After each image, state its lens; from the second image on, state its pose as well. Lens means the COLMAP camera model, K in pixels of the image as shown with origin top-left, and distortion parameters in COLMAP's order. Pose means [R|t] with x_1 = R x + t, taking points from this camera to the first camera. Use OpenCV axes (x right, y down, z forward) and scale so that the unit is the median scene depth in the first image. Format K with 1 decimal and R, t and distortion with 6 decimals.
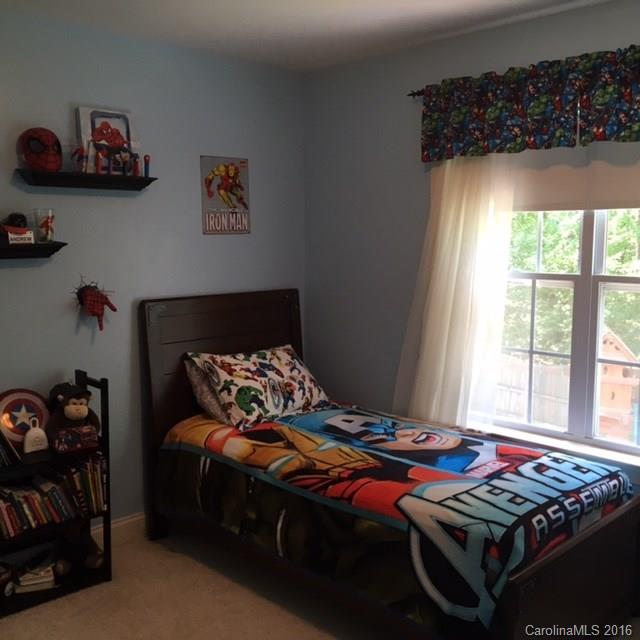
lens RADIAL K [[716.0, 0, 320.0], [0, 716.0, 320.0], [0, 0, 1]] dist [0.005103, 0.000000]
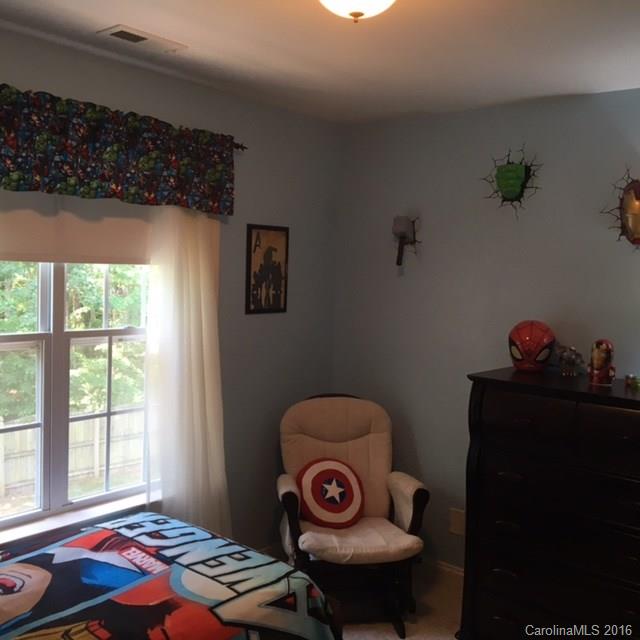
lens RADIAL K [[679.0, 0, 319.9], [0, 679.0, 320.3], [0, 0, 1]] dist [-0.059266, 0.000000]
pose [[-0.100884, -0.062342, 0.992943, -0.582417], [0.093213, 0.993052, 0.071820, -0.121864], [-0.990522, 0.099801, -0.094372, 0.828419]]
